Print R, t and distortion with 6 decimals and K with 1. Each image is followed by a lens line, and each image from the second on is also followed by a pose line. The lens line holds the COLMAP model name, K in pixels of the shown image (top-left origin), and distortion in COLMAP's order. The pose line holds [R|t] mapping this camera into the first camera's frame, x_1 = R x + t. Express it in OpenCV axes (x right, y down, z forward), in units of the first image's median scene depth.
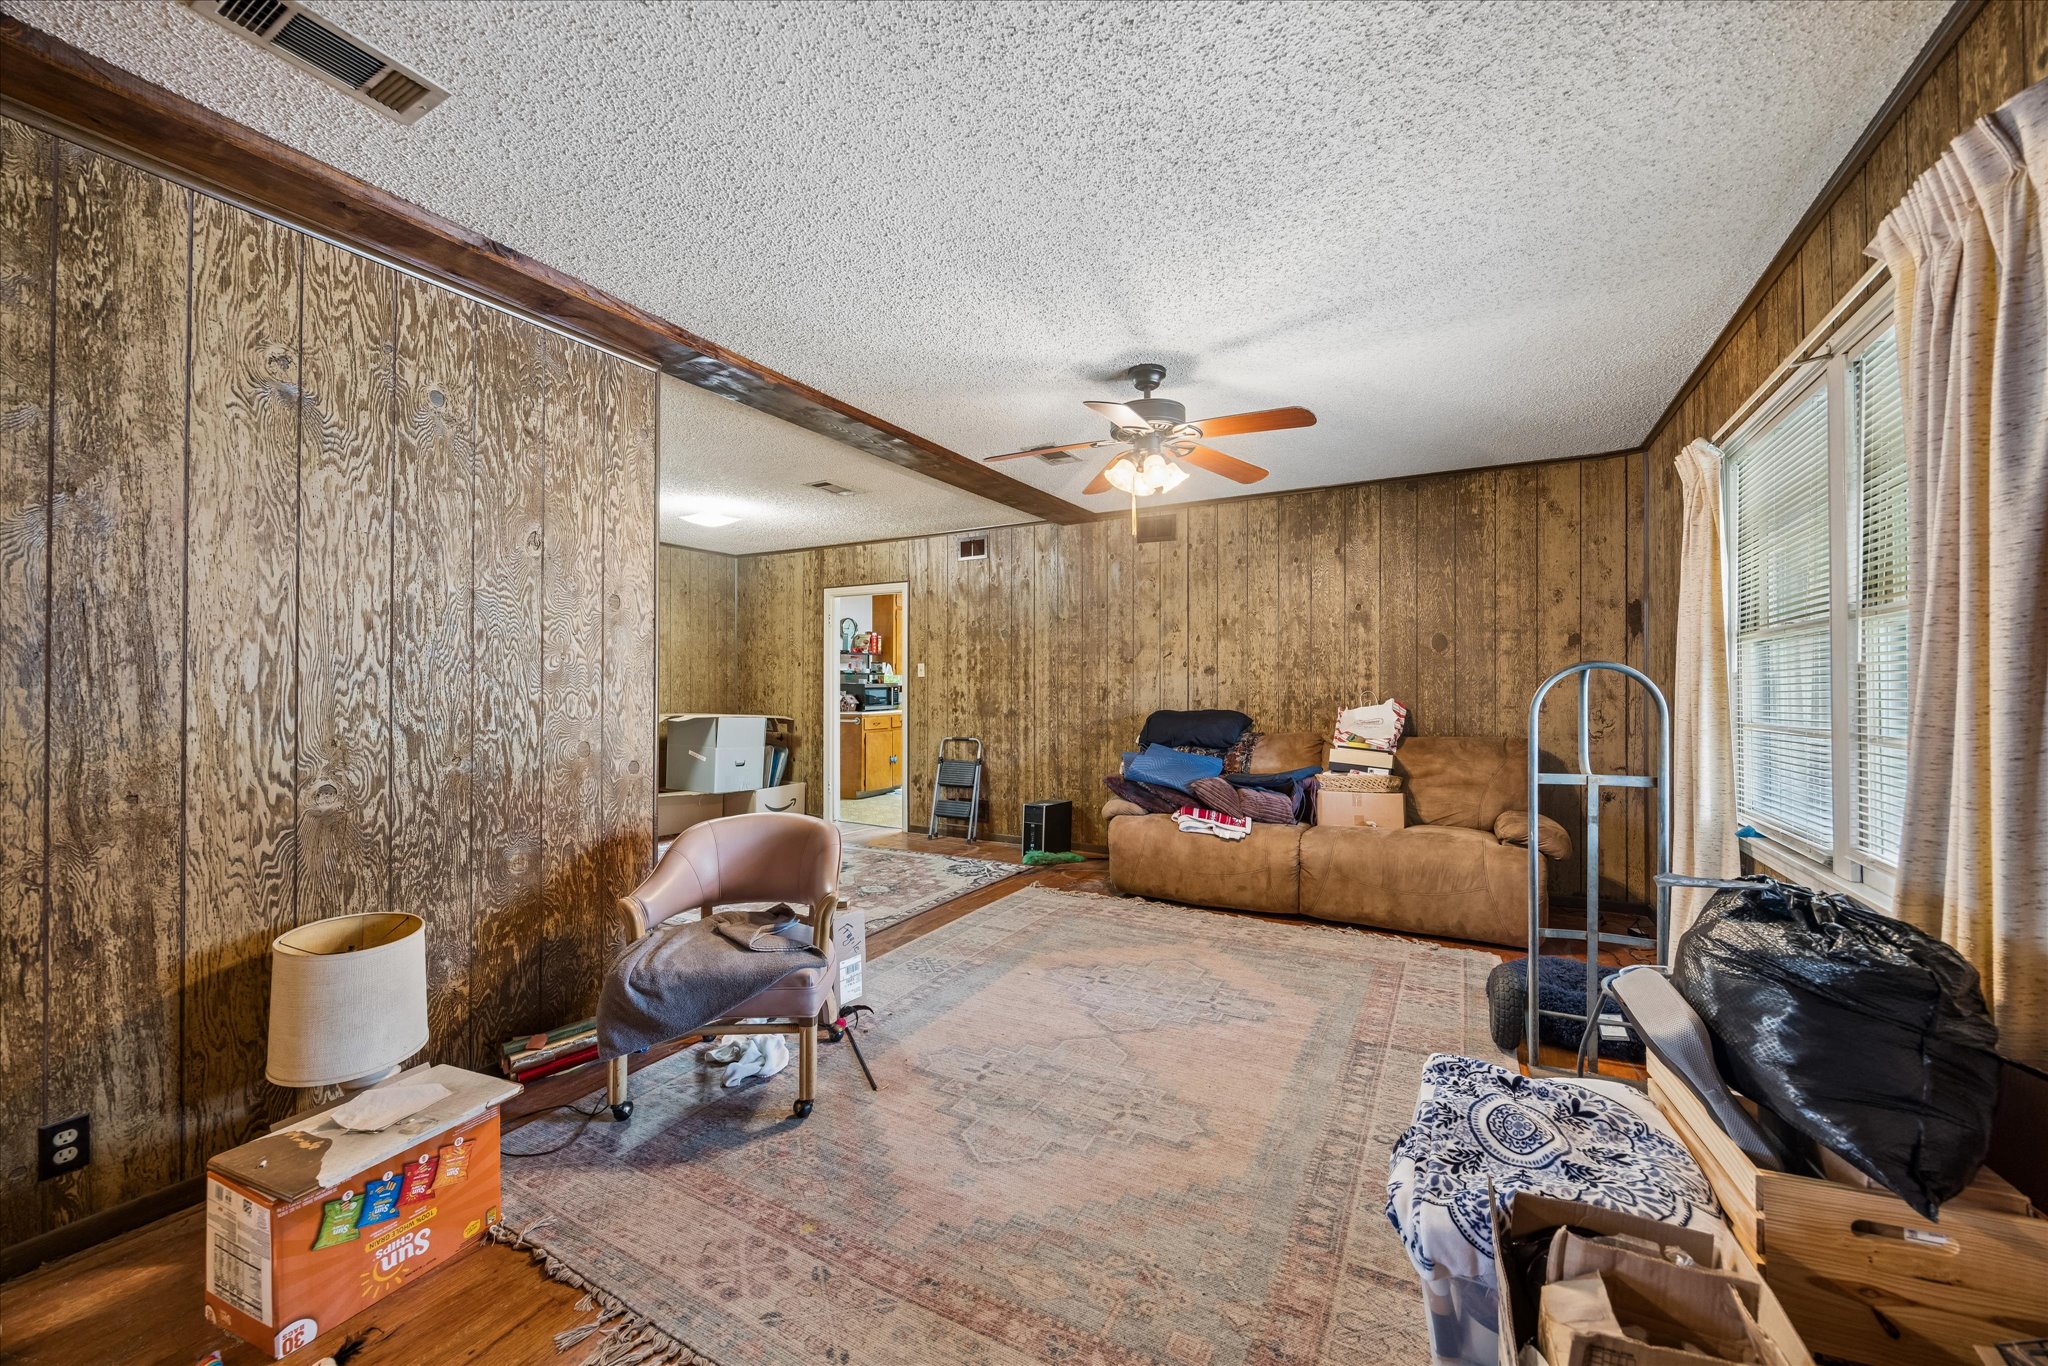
lens RADIAL K [[774.8, 0, 1028.1], [0, 774.8, 681.7], [0, 0, 1]] dist [-0.003720, -0.000461]
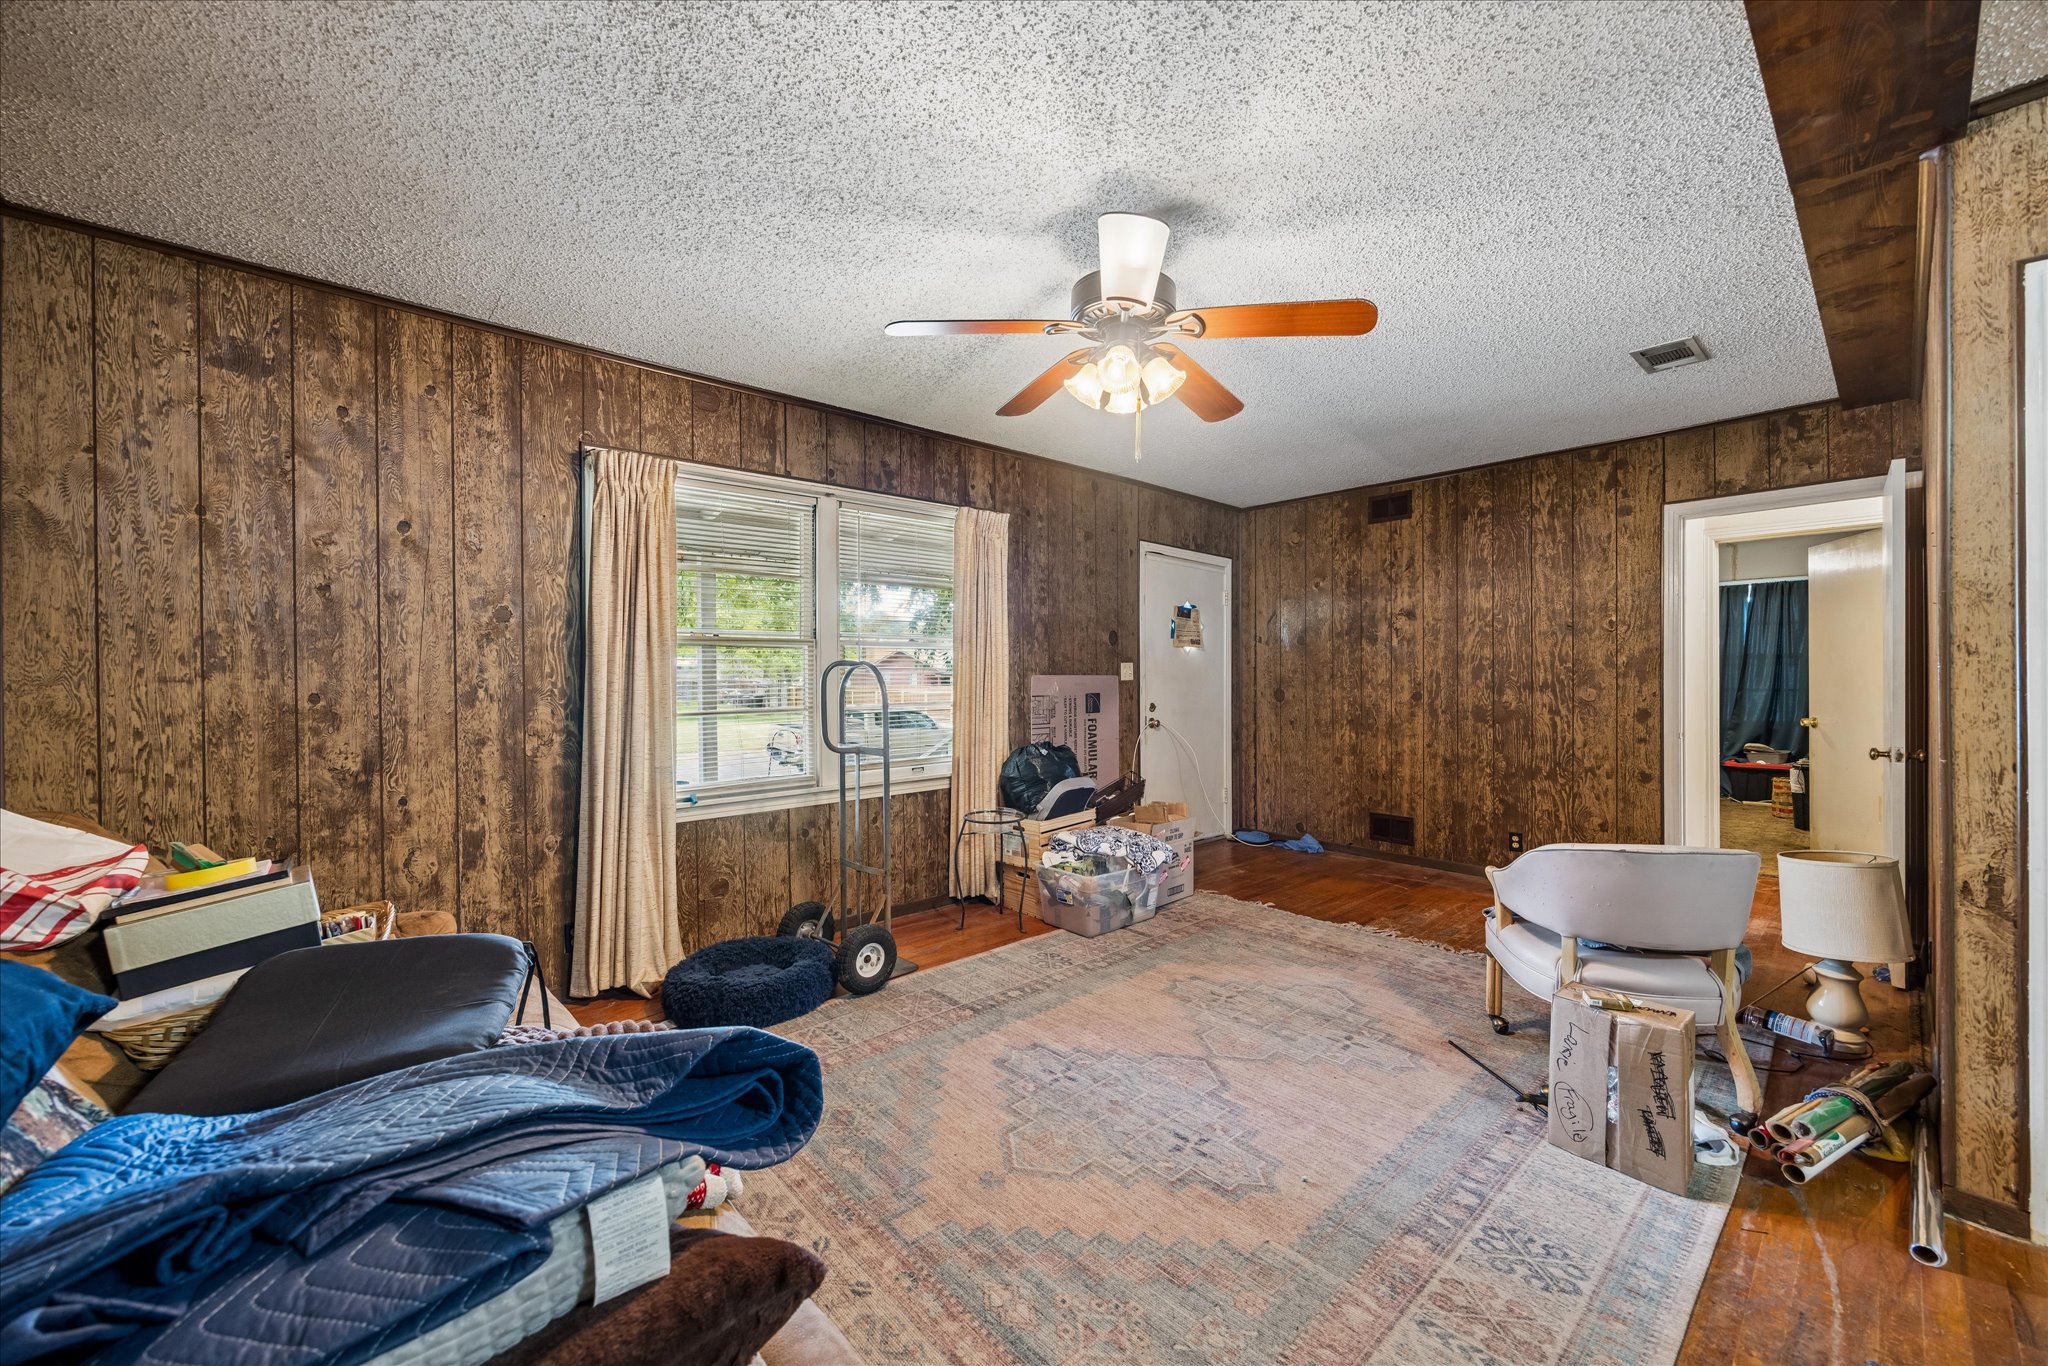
lens RADIAL K [[774.8, 0, 1029.2], [0, 774.8, 683.6], [0, 0, 1]] dist [-0.003720, -0.000461]
pose [[-0.945513, 0.009903, 0.325434, 0.003829], [0.010413, 0.999946, -0.000173, 0.007288], [-0.325418, 0.003225, -0.945565, 1.586926]]
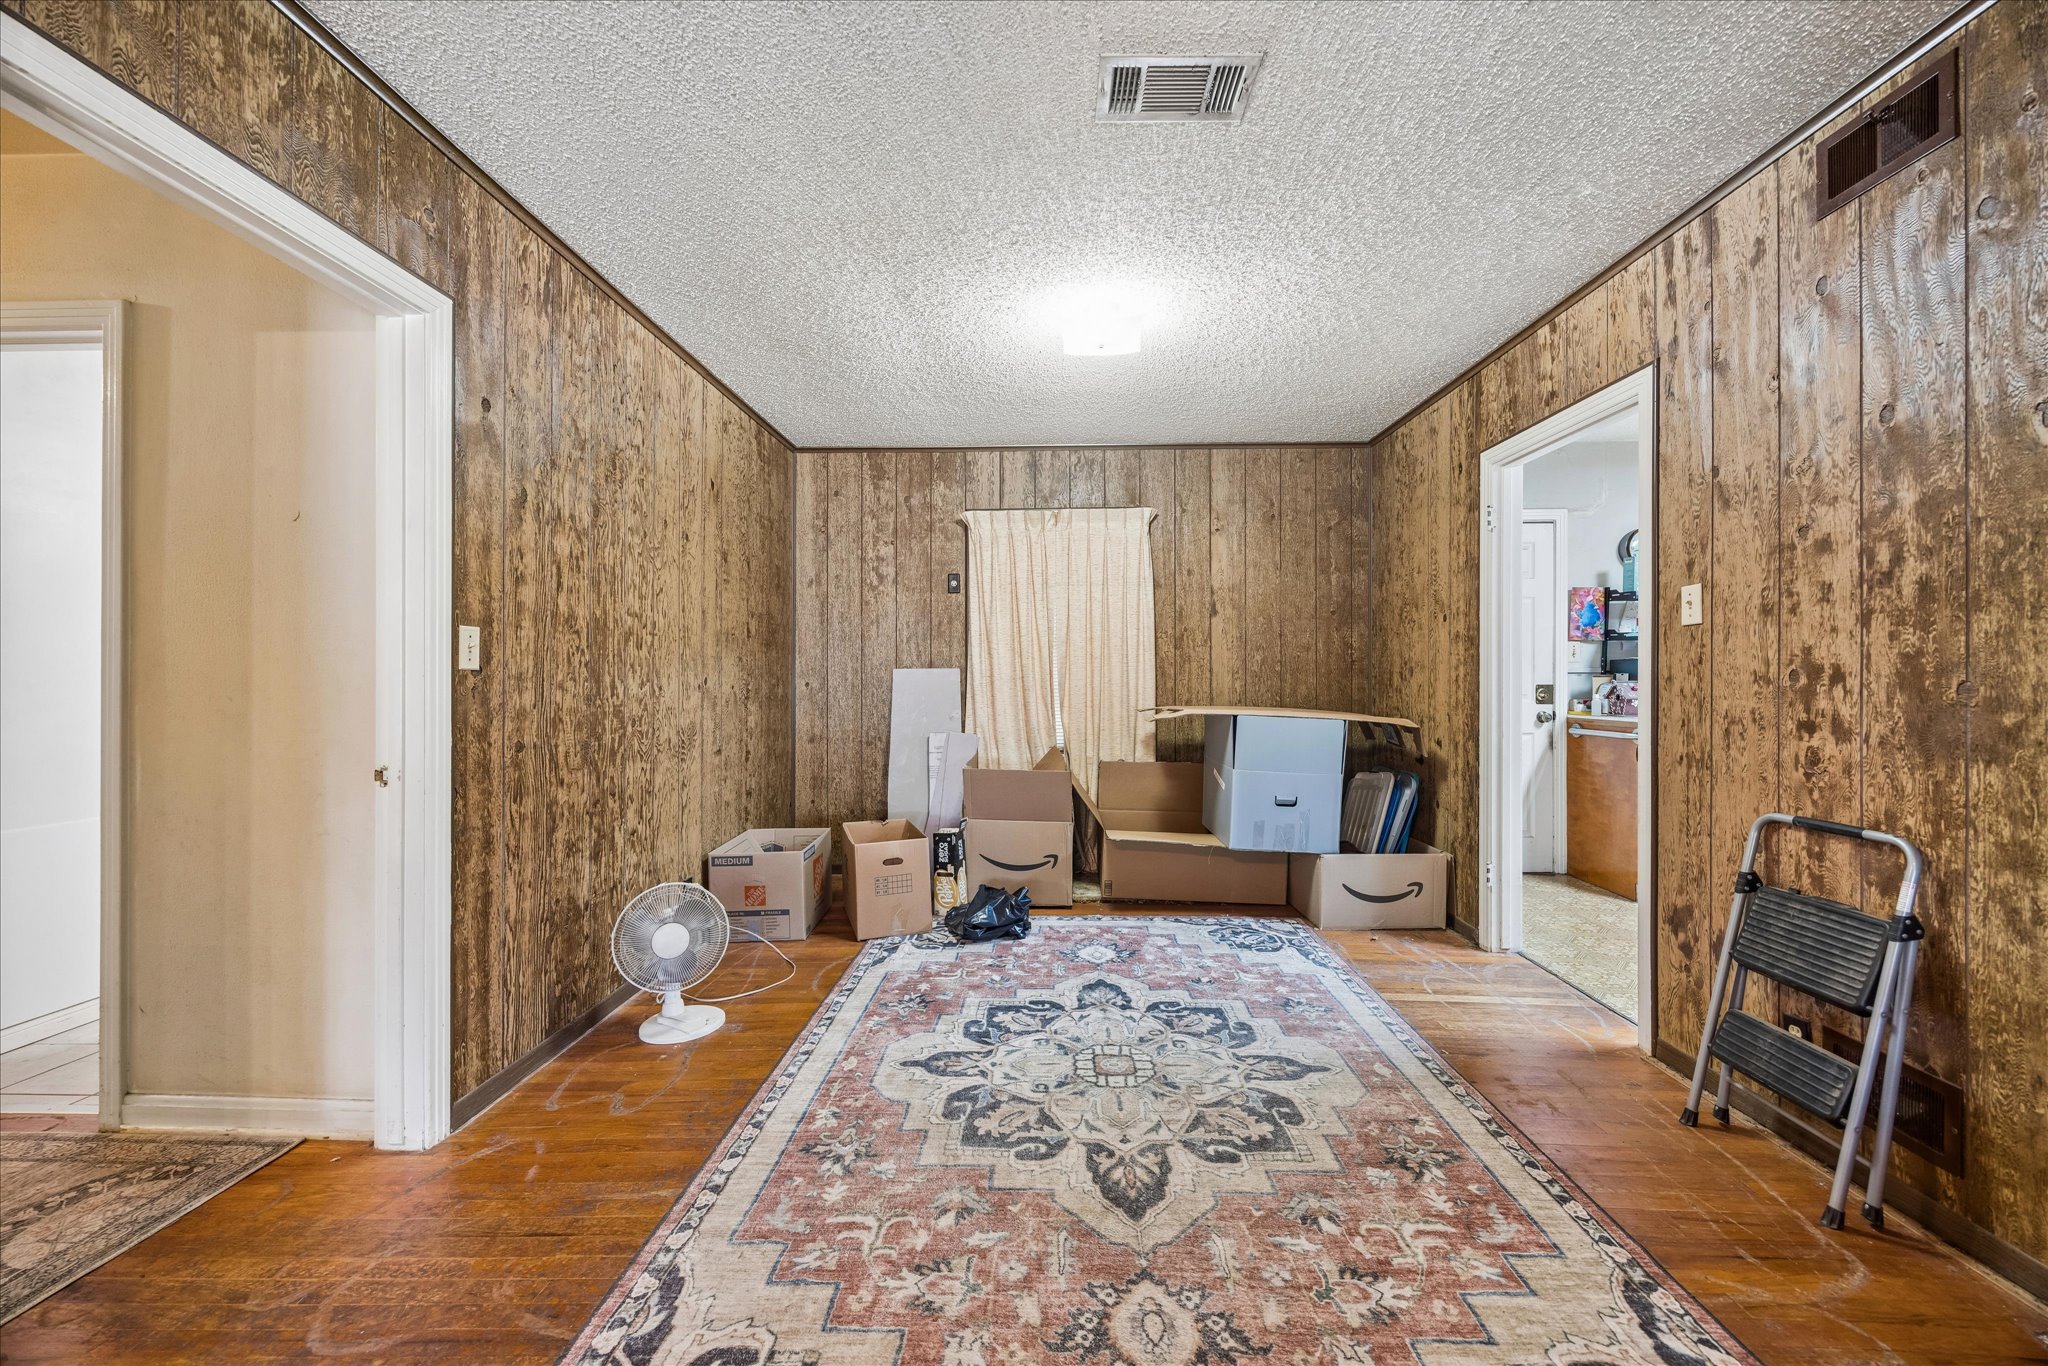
lens RADIAL K [[774.8, 0, 1021.3], [0, 774.8, 675.1], [0, 0, 1]] dist [-0.003720, -0.000461]
pose [[0.461274, 0.003561, -0.887251, 0.029665], [-0.005495, 0.999984, 0.001157, 0.018245], [0.887241, 0.004341, 0.461286, 0.594890]]
